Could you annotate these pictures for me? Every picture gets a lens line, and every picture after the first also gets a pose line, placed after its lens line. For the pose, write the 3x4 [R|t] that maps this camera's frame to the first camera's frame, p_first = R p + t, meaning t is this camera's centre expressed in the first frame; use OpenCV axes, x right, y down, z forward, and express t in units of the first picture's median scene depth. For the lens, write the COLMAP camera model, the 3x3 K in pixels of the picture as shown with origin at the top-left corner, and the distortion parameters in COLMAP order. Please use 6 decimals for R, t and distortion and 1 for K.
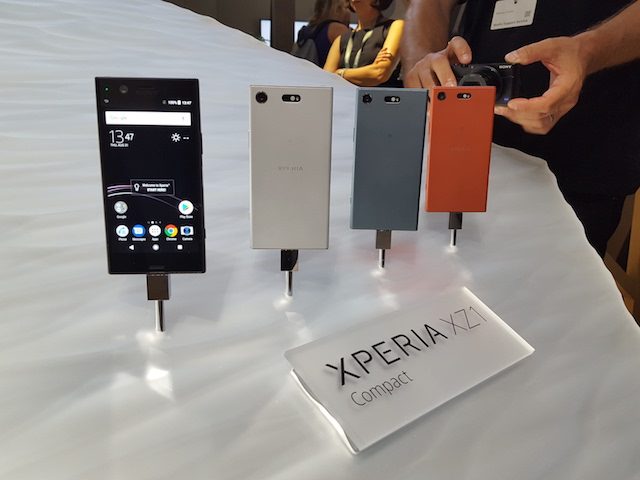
lens RADIAL K [[654.7, 0, 320.0], [0, 654.7, 240.0], [0, 0, 1]] dist [0.316839, -1.038611]
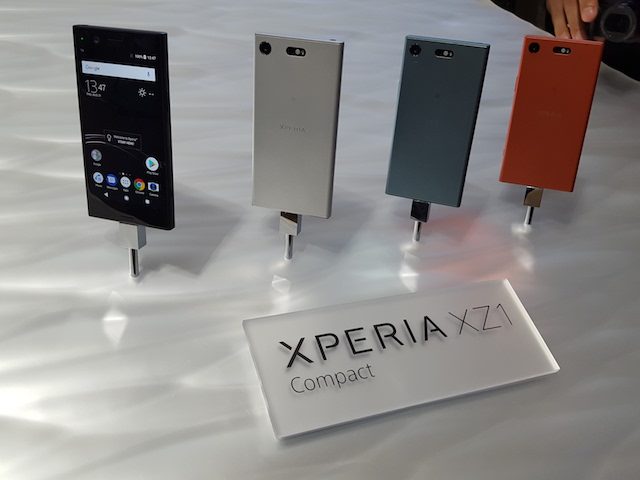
lens RADIAL K [[654.7, 0, 320.0], [0, 654.7, 240.0], [0, 0, 1]] dist [0.316839, -1.038611]
pose [[0.926475, 0.181463, -0.329719, 0.363283], [-0.125305, 0.974829, 0.184411, -0.147060], [0.354883, -0.129537, 0.925893, 0.146794]]
